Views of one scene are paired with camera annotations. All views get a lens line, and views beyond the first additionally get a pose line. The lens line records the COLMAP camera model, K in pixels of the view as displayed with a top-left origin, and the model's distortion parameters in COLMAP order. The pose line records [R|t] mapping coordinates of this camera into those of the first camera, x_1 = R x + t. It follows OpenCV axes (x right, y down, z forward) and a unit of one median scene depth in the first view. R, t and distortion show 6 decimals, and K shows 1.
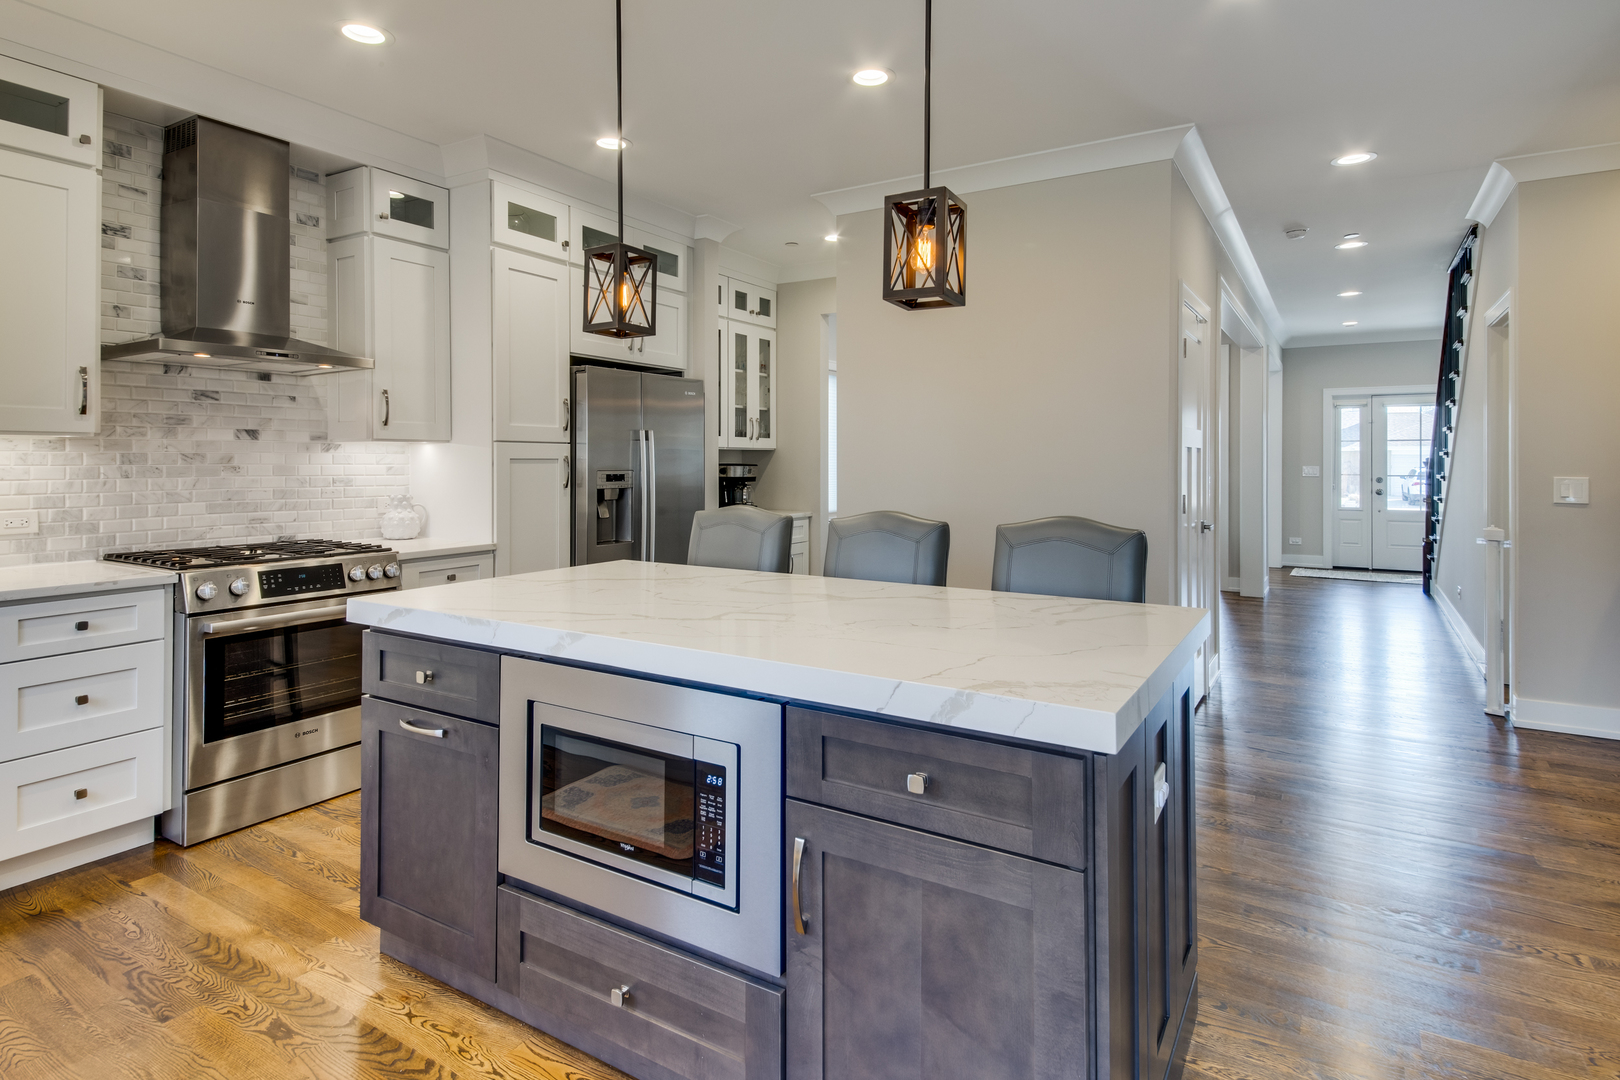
lens RADIAL K [[875.3, 0, 818.6], [0, 875.3, 463.1], [0, 0, 1]] dist [0.063588, -0.029079]
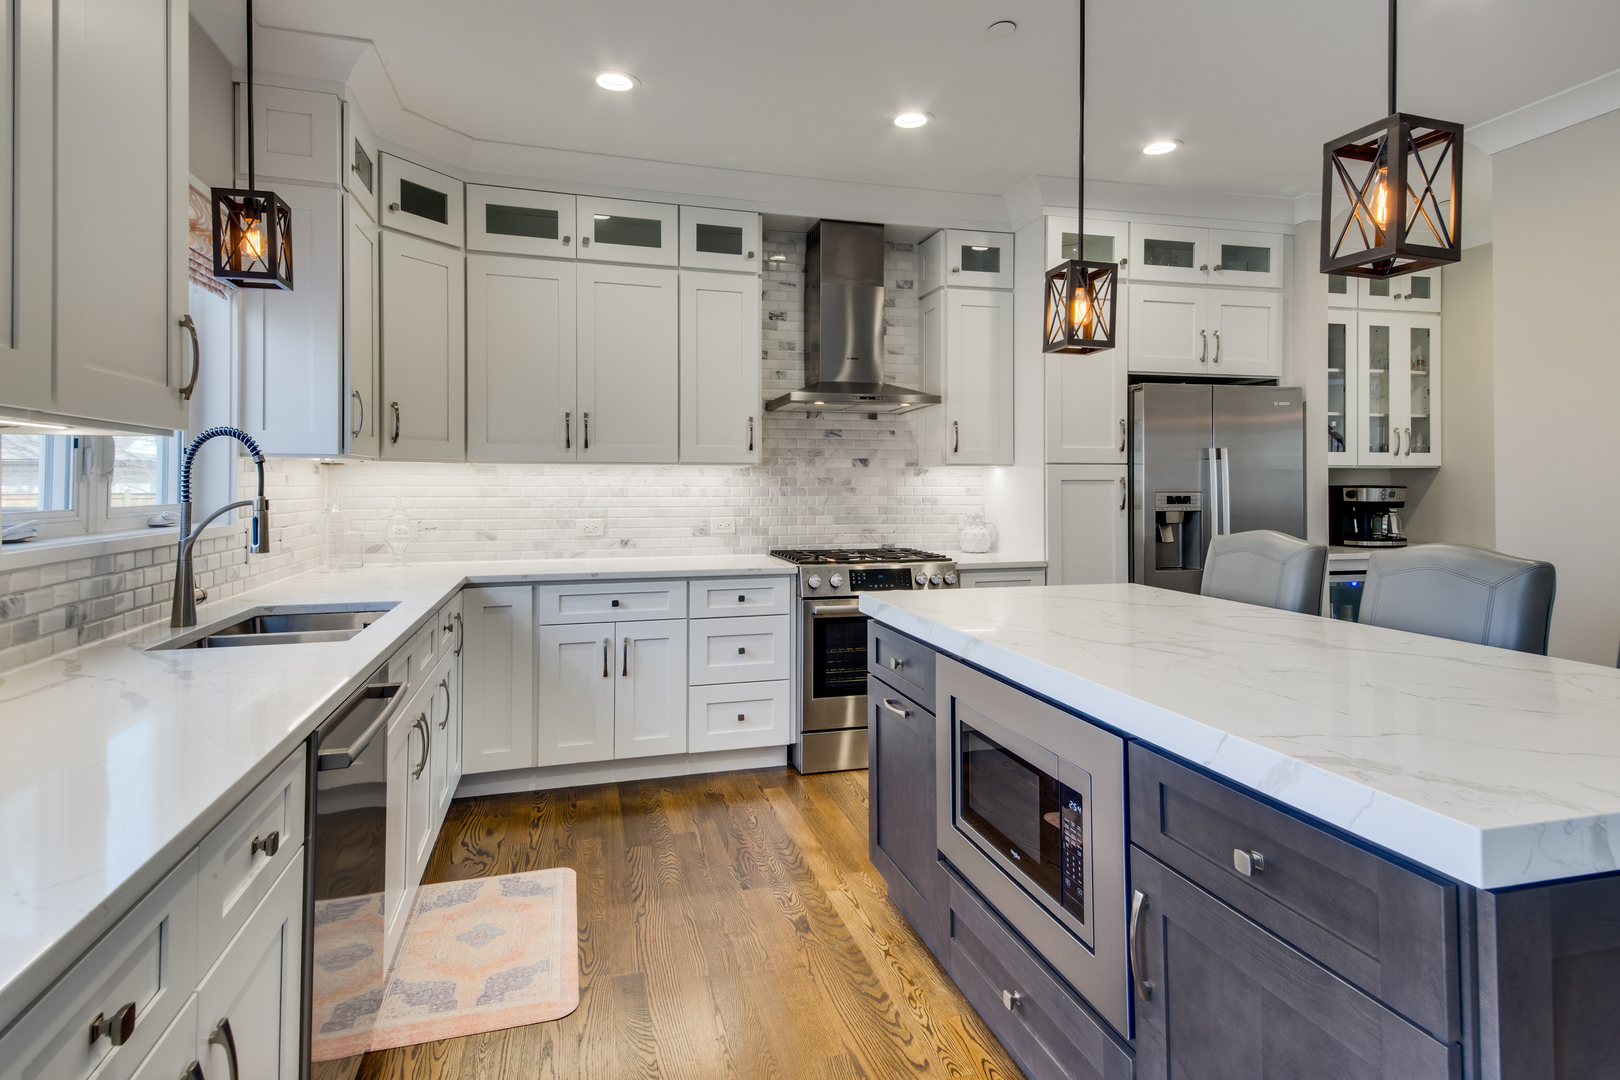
lens RADIAL K [[876.8, 0, 811.0], [0, 876.8, 483.6], [0, 0, 1]] dist [0.090687, -0.029068]
pose [[0.733496, -0.005647, -0.679671, 0.167349], [0.001668, 0.999977, -0.006509, 0.006364], [0.679692, 0.003640, 0.733489, 0.044989]]
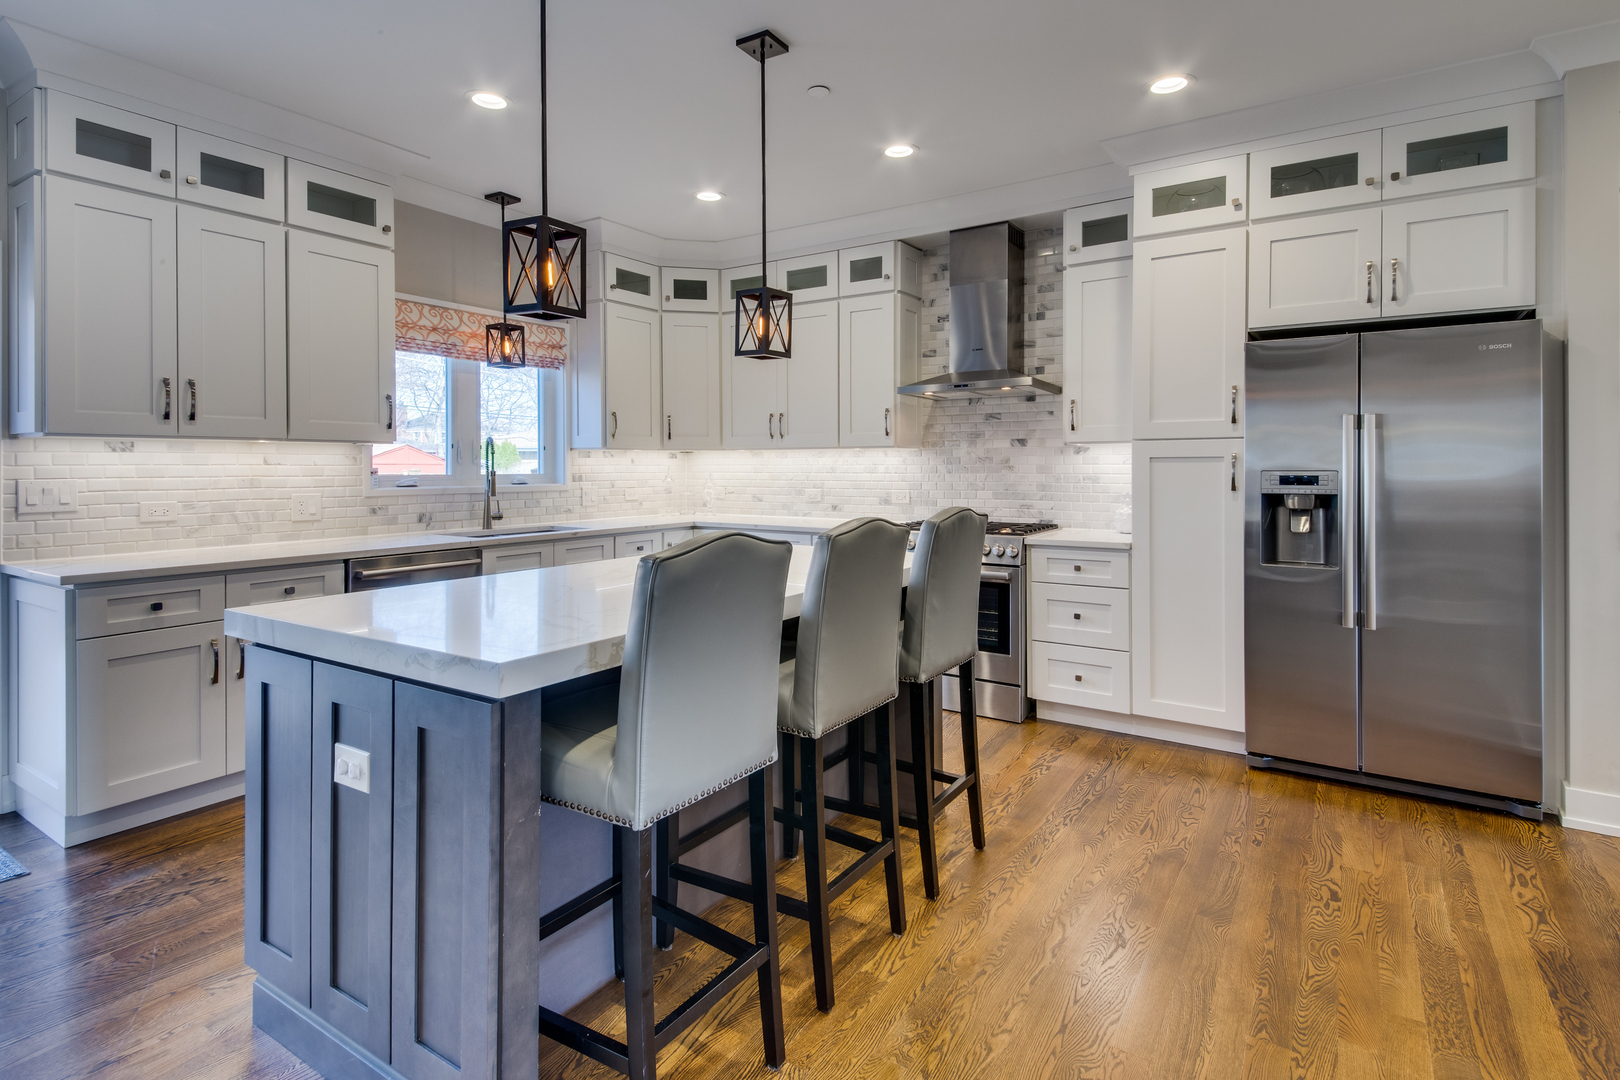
lens RADIAL K [[784.5, 0, 814.9], [0, 784.5, 475.9], [0, 0, 1]] dist [0.015193, -0.000377]
pose [[-0.016806, 0.010280, -0.999806, 0.610173], [0.001740, 0.999946, 0.010252, 0.006455], [0.999857, -0.001567, -0.016823, 0.774924]]
